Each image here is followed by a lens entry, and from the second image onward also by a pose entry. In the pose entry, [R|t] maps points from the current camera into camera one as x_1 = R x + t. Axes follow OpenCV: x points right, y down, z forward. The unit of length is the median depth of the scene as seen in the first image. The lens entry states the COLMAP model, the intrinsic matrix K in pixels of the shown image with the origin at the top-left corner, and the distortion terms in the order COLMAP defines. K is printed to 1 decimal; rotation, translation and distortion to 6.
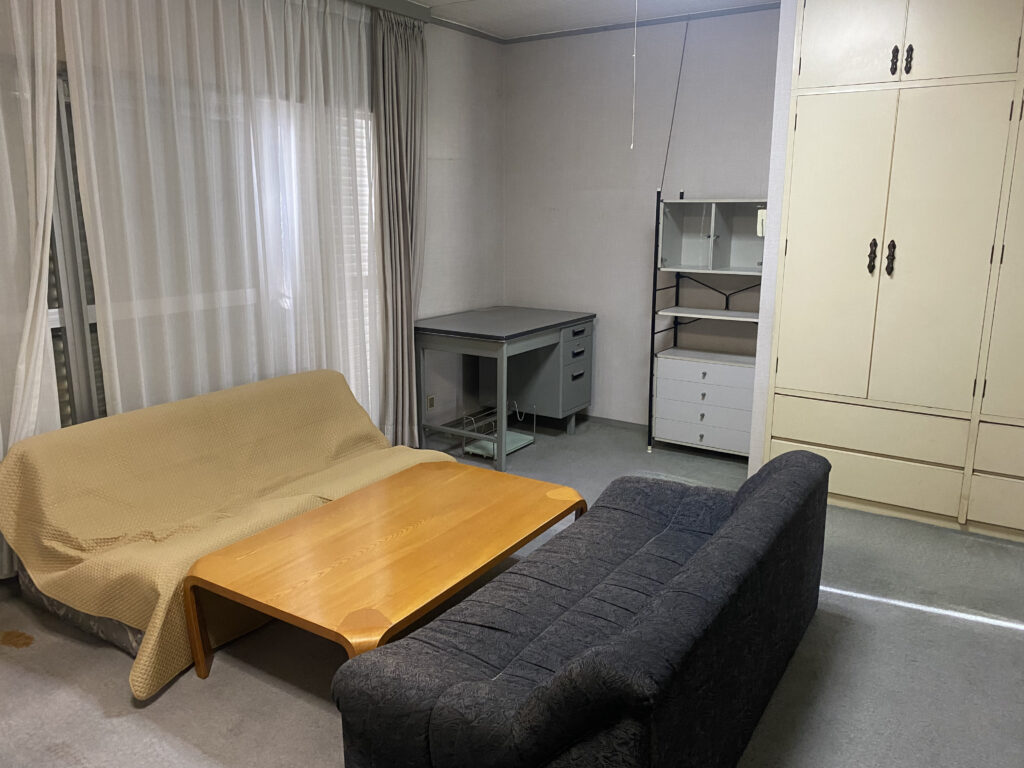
lens RADIAL K [[780.8, 0, 511.7], [0, 780.8, 366.8], [0, 0, 1]] dist [0.009606, -0.003273]
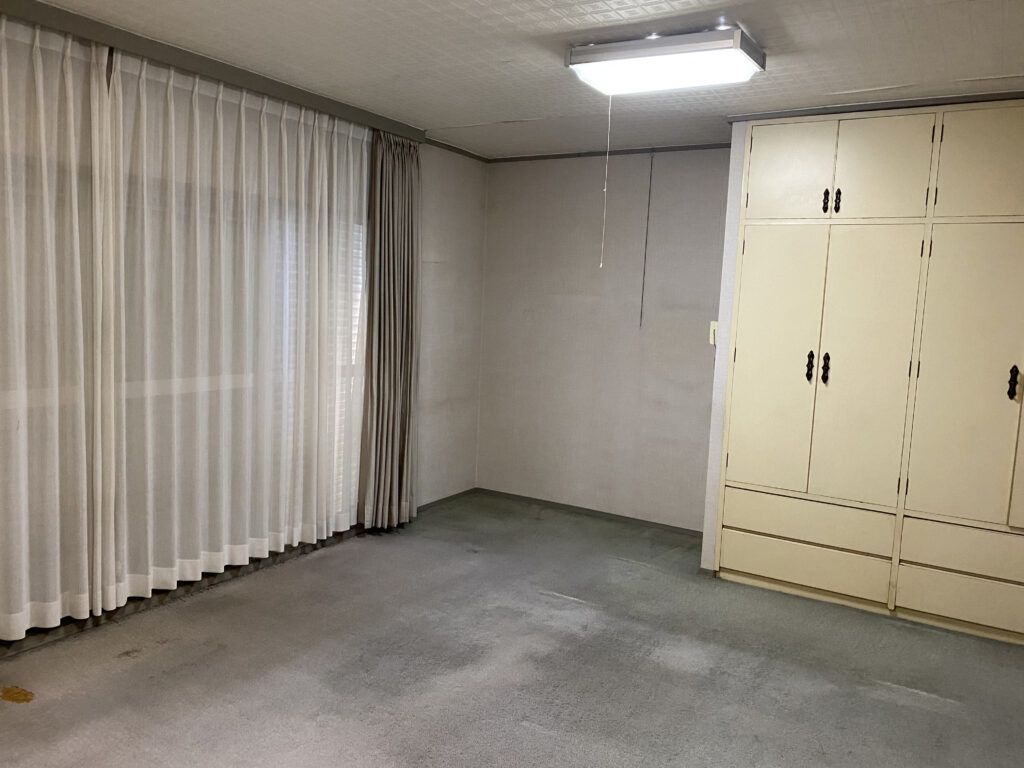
lens RADIAL K [[780.8, 0, 511.7], [0, 780.8, 366.8], [0, 0, 1]] dist [0.009606, -0.003273]
pose [[0.998251, 0.038458, 0.044899, -0.022138], [-0.033031, 0.992708, -0.115929, 0.005695], [-0.049030, 0.114244, 0.992242, -0.106555]]
